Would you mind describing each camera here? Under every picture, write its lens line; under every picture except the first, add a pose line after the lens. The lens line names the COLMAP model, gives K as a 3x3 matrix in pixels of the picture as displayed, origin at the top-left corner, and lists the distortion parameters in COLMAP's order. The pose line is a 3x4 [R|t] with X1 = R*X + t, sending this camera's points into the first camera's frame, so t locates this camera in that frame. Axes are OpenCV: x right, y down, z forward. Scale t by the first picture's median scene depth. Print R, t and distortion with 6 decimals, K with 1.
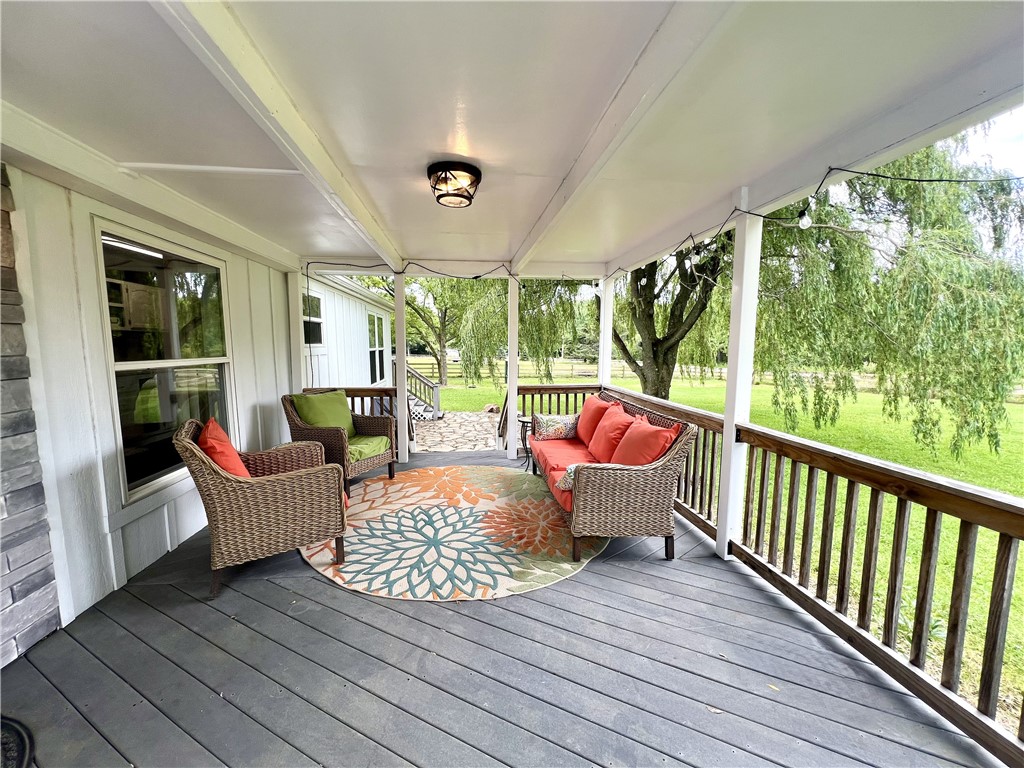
lens RADIAL K [[411.1, 0, 504.8], [0, 411.1, 386.8], [0, 0, 1]] dist [0.000425, 0.000371]
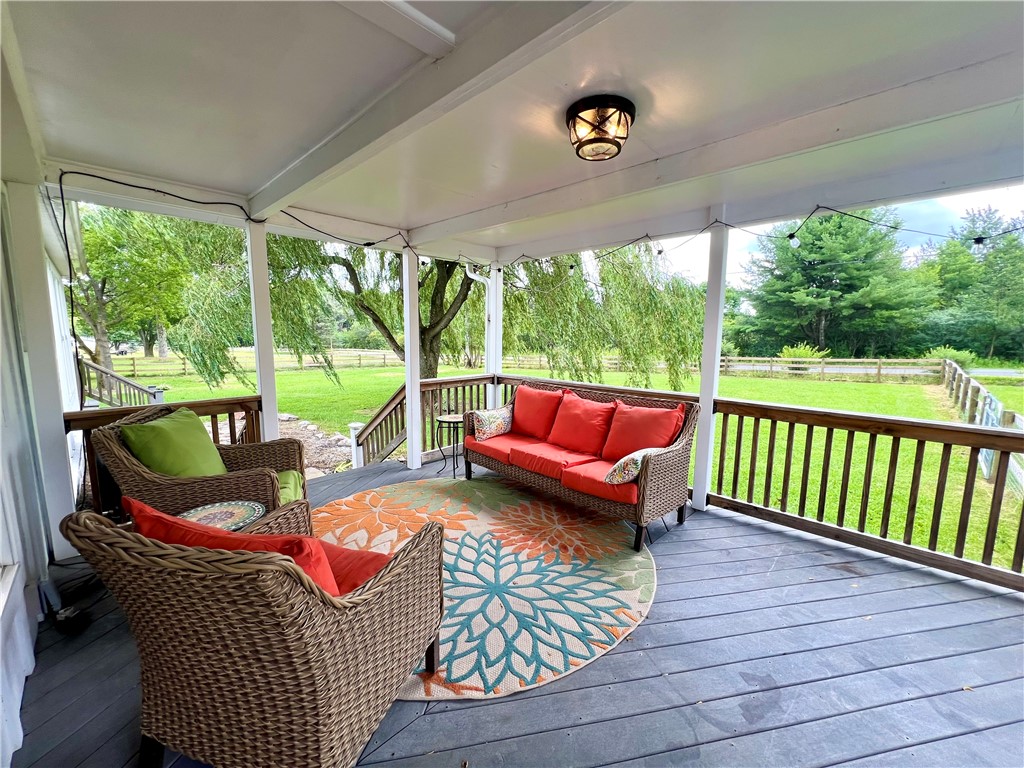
lens RADIAL K [[415.5, 0, 512.0], [0, 415.5, 384.0], [0, 0, 1]] dist [-0.000652, -0.000121]
pose [[0.778152, -0.072983, 0.623821, -0.646710], [0.060054, 0.997321, 0.041769, -0.039369], [-0.625198, 0.004960, 0.780450, 0.391710]]
